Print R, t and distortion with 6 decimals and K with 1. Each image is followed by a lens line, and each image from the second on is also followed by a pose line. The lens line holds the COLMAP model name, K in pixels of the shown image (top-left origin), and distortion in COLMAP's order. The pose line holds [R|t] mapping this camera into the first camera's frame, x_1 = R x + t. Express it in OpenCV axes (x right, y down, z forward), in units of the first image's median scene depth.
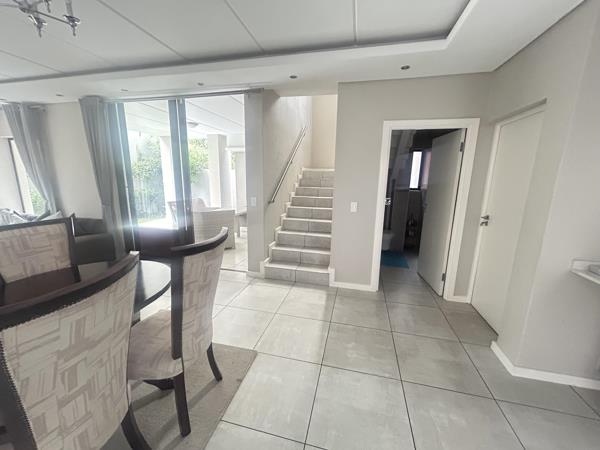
lens RADIAL K [[241.2, 0, 301.0], [0, 241.2, 224.0], [0, 0, 1]] dist [-0.001154, 0.000265]
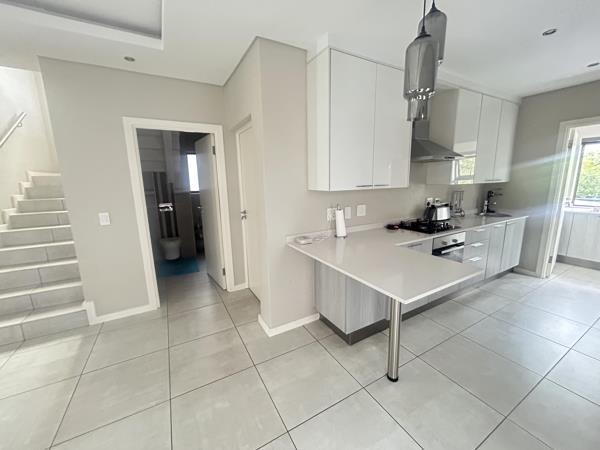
lens RADIAL K [[241.2, 0, 301.0], [0, 241.2, 224.0], [0, 0, 1]] dist [-0.001154, 0.000265]
pose [[0.728400, -0.154499, 0.667506, 0.164478], [0.164485, 0.985185, 0.048537, 0.016200], [-0.665115, 0.074441, 0.743021, -0.040505]]
